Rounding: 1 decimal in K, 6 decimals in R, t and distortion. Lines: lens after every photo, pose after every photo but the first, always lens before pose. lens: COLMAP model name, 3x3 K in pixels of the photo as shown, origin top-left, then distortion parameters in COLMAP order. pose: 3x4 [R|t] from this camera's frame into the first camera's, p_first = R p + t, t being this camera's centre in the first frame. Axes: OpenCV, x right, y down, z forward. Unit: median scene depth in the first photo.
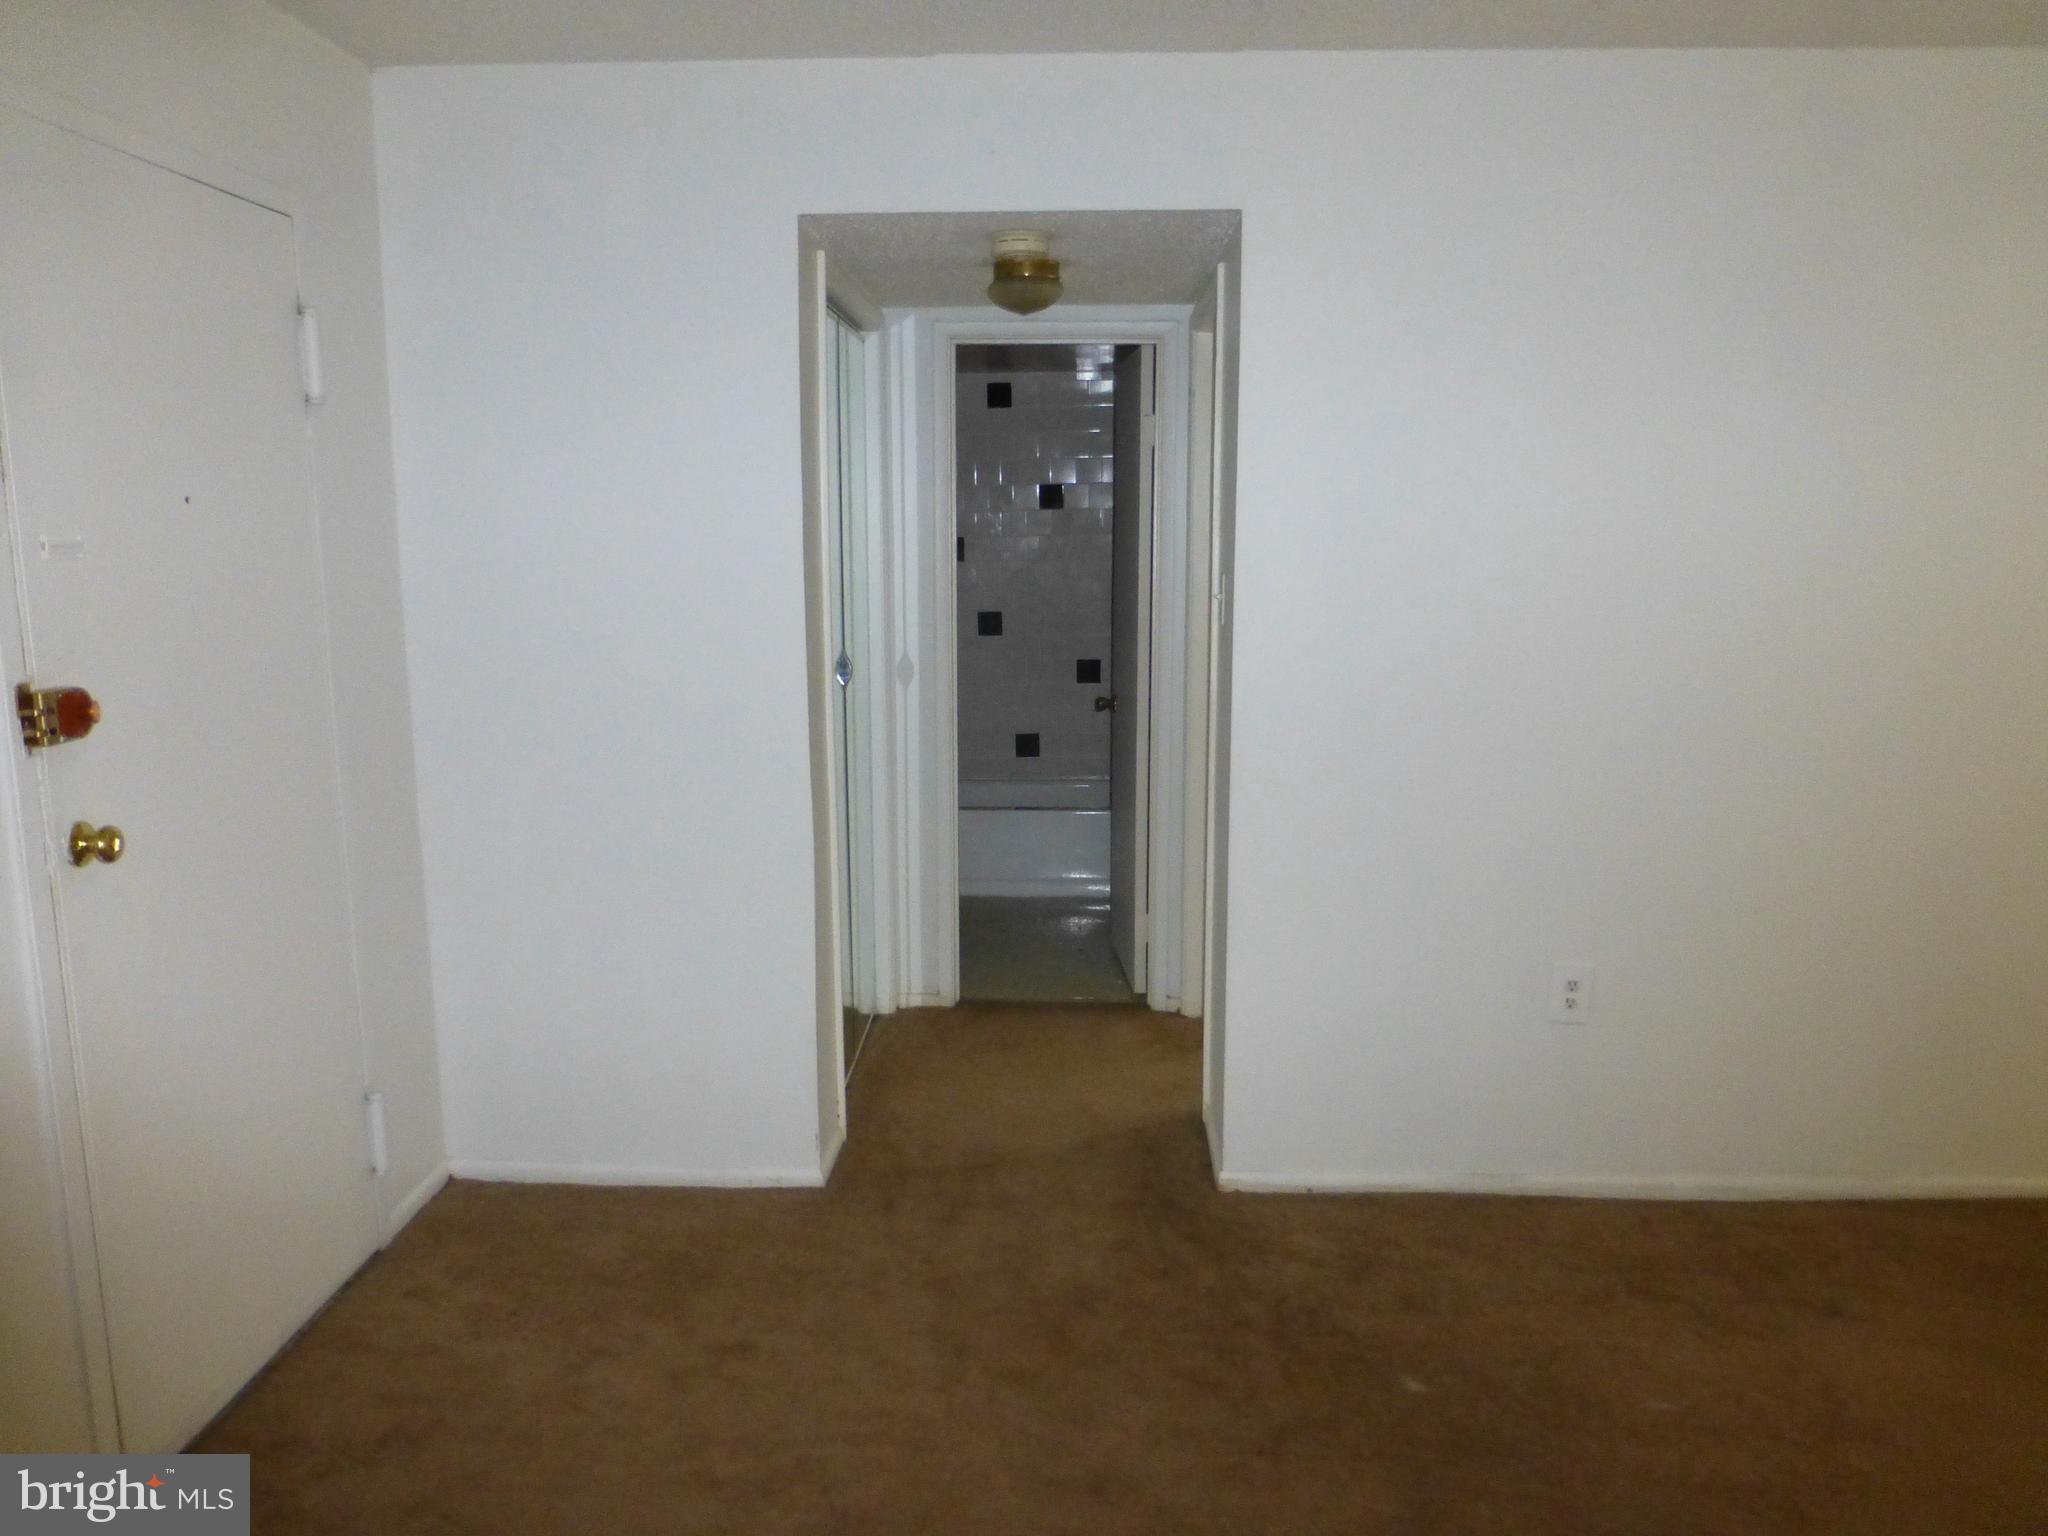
lens RADIAL K [[1463.1, 0, 1017.0], [0, 1463.1, 785.3], [0, 0, 1]] dist [-0.034600, 0.027813]
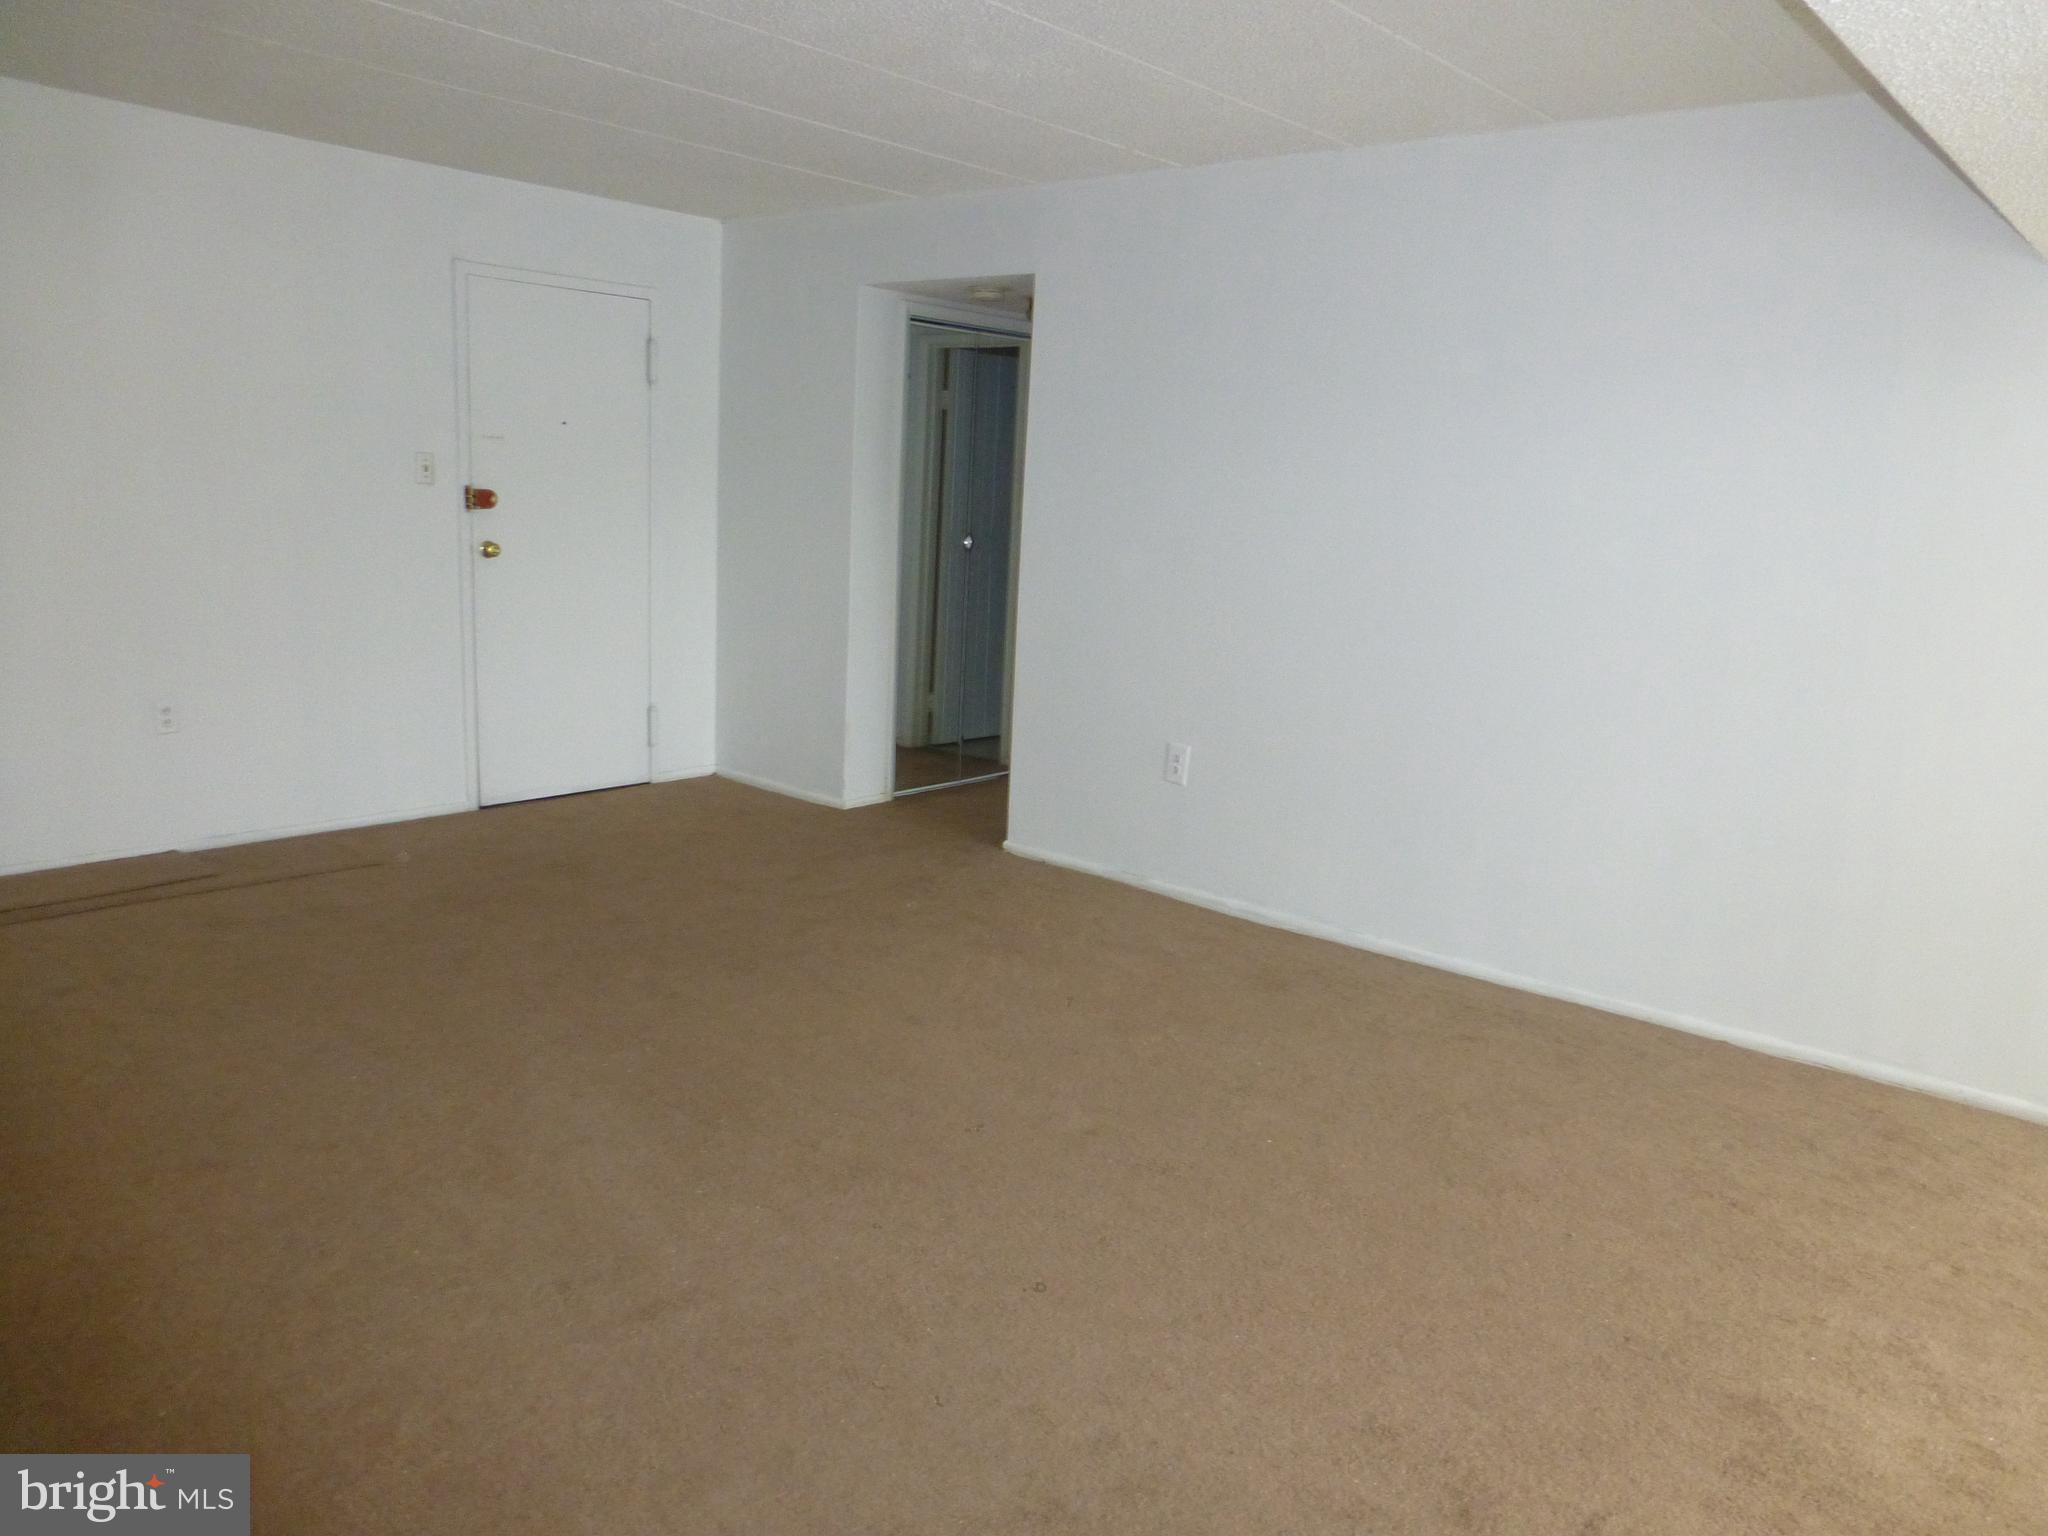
lens RADIAL K [[1463.1, 0, 1017.0], [0, 1463.1, 785.3], [0, 0, 1]] dist [-0.034600, 0.027813]
pose [[0.789224, 0.168443, -0.590552, 1.813673], [-0.161378, 0.984736, 0.065207, 0.138618], [0.592522, 0.043839, 0.804361, -0.569221]]
